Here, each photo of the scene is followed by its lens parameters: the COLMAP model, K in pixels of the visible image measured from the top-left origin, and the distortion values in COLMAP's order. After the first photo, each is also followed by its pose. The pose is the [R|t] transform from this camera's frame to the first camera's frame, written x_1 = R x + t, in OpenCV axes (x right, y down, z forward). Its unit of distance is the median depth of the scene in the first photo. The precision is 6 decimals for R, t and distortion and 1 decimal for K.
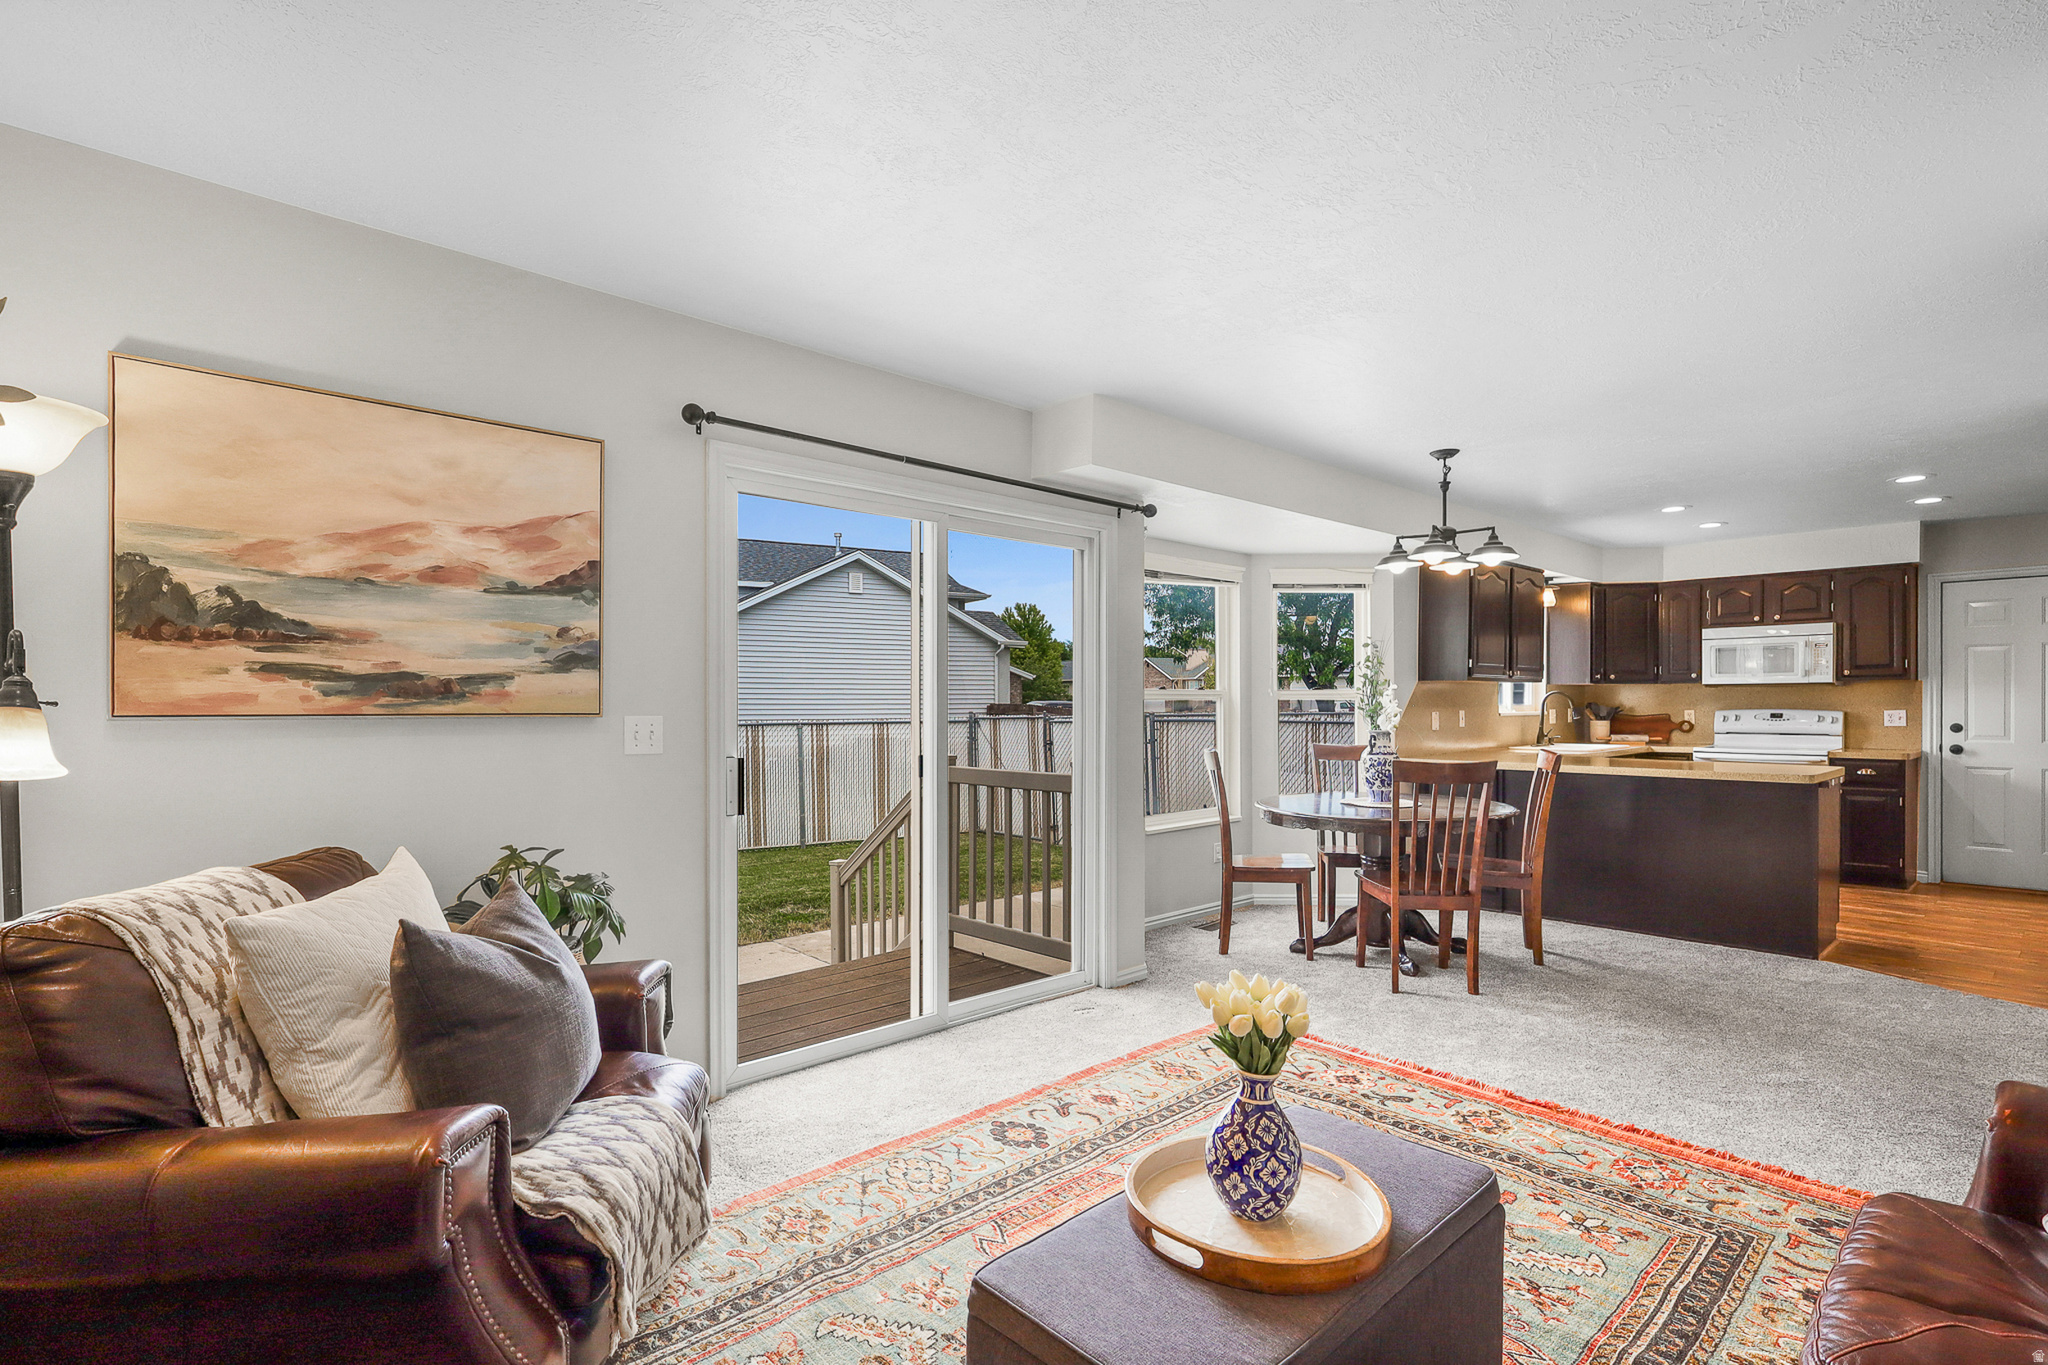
lens RADIAL K [[975.9, 0, 1017.5], [0, 975.9, 713.2], [0, 0, 1]] dist [0.000355, -0.000024]
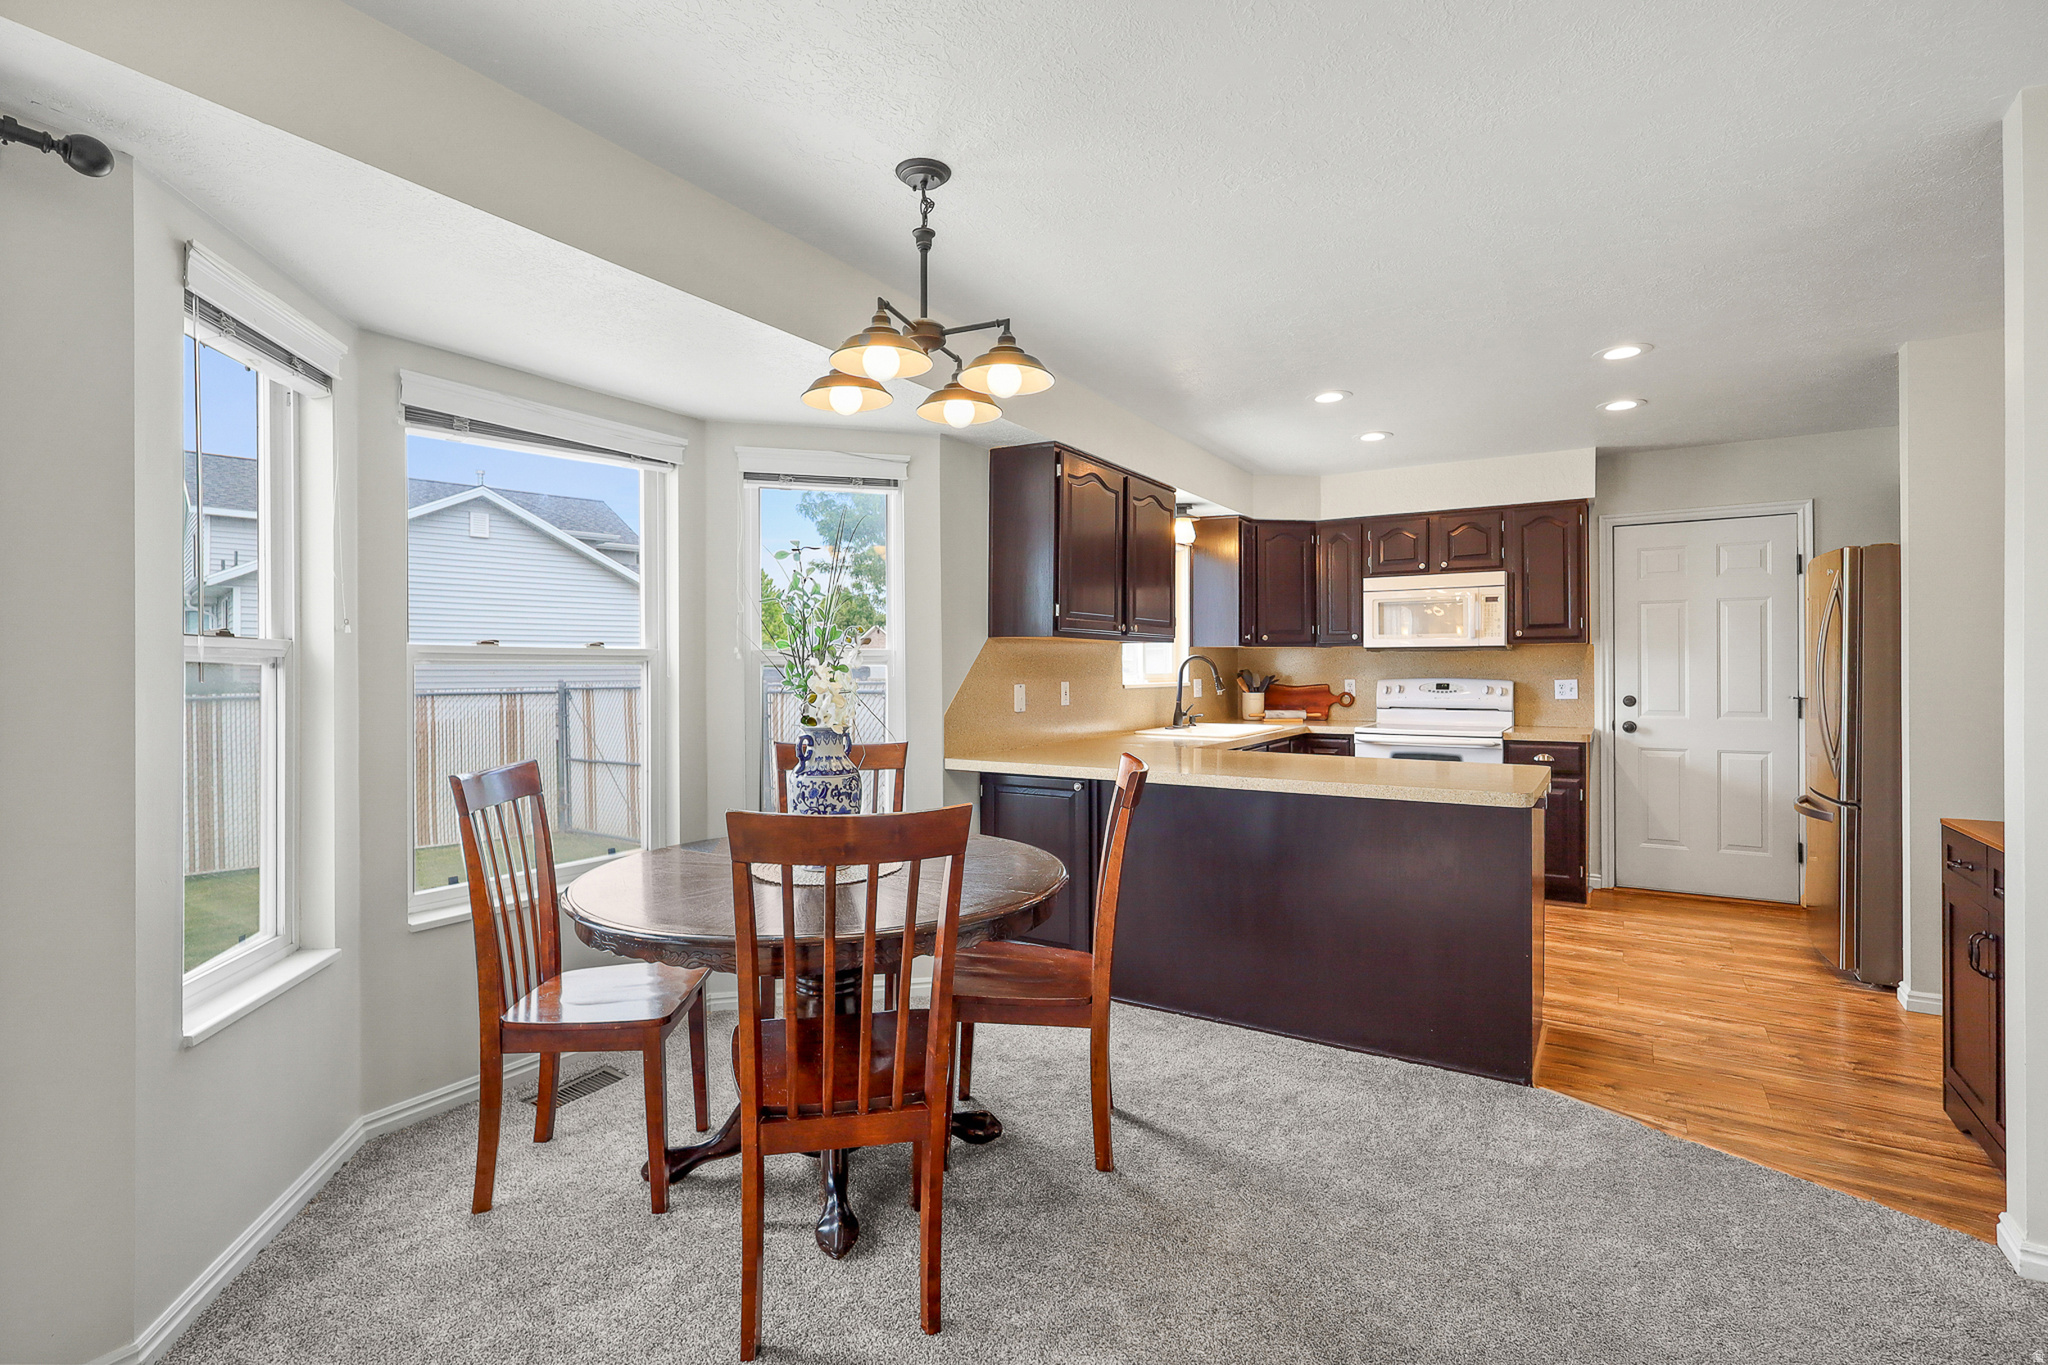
lens RADIAL K [[963.8, 0, 1018.7], [0, 963.8, 672.5], [0, 0, 1]] dist [-0.002227, -0.000230]
pose [[0.963226, 0.000051, 0.268692, 0.229473], [0.002100, 0.999968, -0.007716, -0.003817], [-0.268684, 0.007997, 0.963195, 0.333755]]
